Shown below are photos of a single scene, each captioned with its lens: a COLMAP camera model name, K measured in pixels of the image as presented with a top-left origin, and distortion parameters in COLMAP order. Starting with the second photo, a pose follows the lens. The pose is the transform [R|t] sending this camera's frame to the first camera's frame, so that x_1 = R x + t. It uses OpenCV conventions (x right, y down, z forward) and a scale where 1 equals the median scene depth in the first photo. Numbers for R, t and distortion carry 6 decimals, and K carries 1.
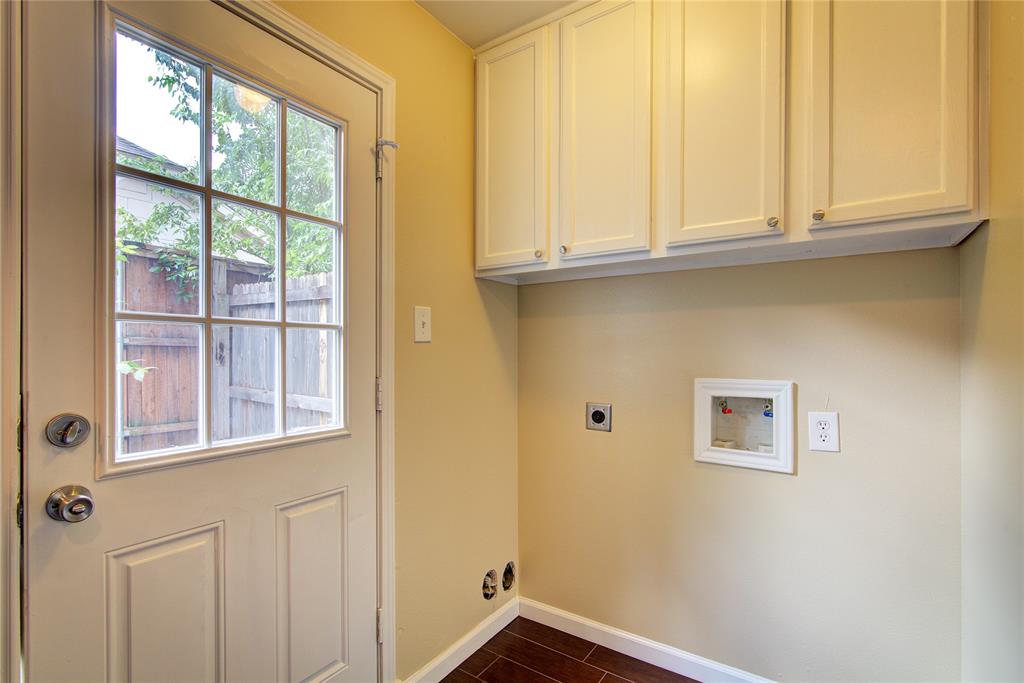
lens RADIAL K [[472.5, 0, 509.6], [0, 472.5, 352.9], [0, 0, 1]] dist [0.001192, -0.000264]
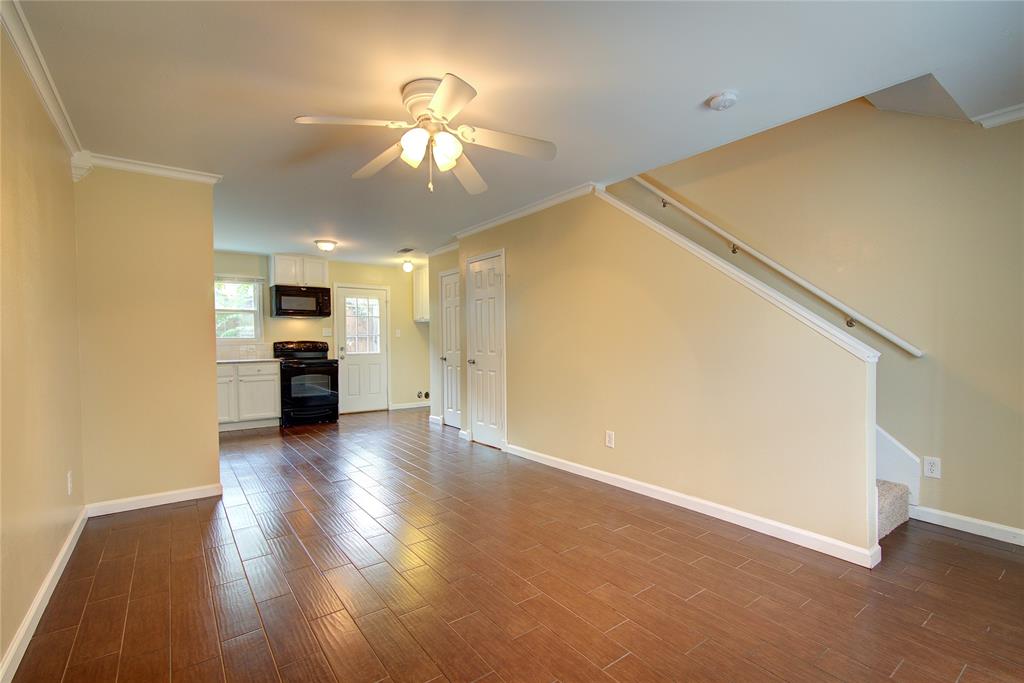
lens RADIAL K [[472.5, 0, 509.6], [0, 472.5, 352.9], [0, 0, 1]] dist [0.001192, -0.000264]
pose [[0.941103, 0.006736, -0.338052, 2.739687], [0.003206, 0.999579, 0.028842, 0.002486], [0.338104, -0.028227, 0.940685, -3.434986]]
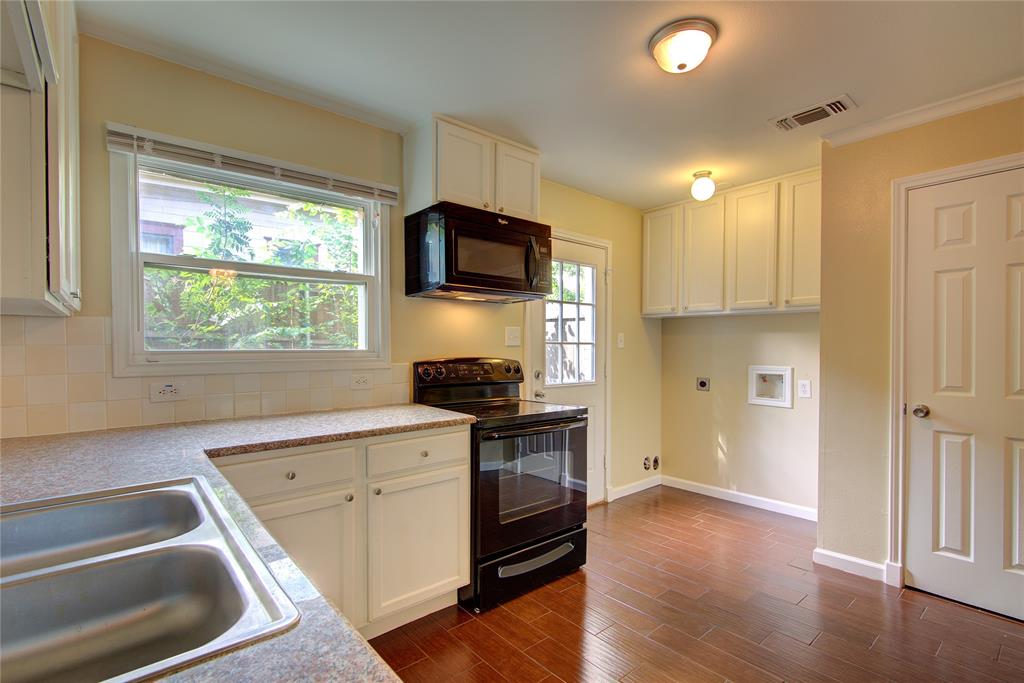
lens RADIAL K [[480.3, 0, 509.8], [0, 480.3, 354.5], [0, 0, 1]] dist [-0.000543, -0.000336]
pose [[0.964629, 0.007856, -0.263493, -0.092833], [-0.003171, 0.999829, 0.018202, -0.036032], [0.263591, -0.016723, 0.964490, -1.553426]]
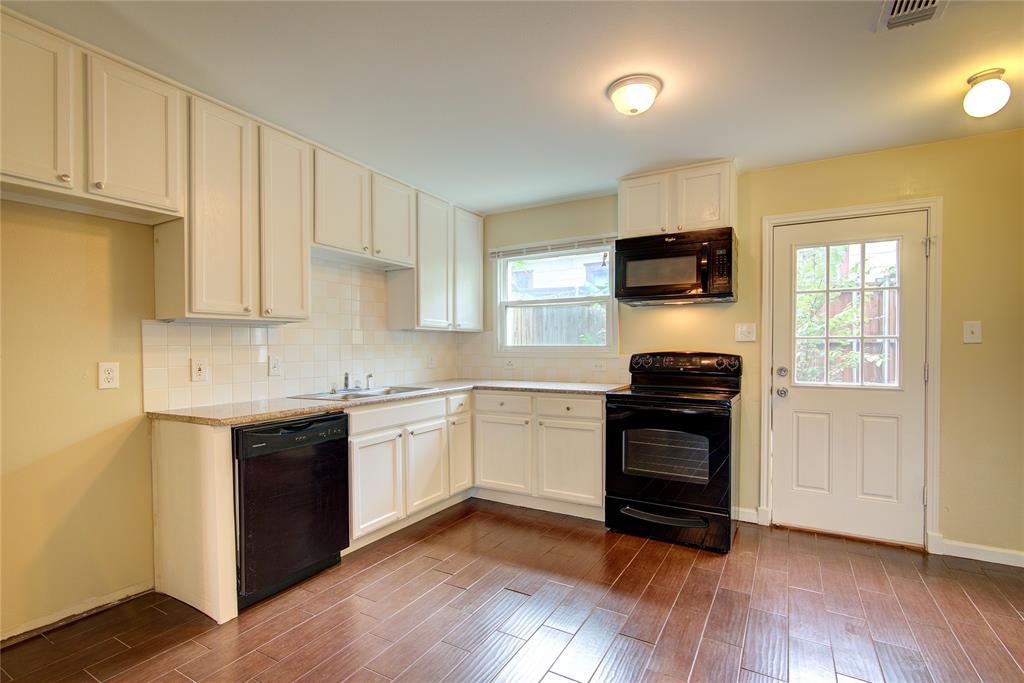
lens RADIAL K [[480.3, 0, 509.8], [0, 480.3, 354.5], [0, 0, 1]] dist [-0.000543, -0.000336]
pose [[0.075242, 0.011943, -0.997094, 1.449239], [-0.001375, 0.999929, 0.011874, -0.002047], [0.997164, 0.000478, 0.075253, -0.760868]]
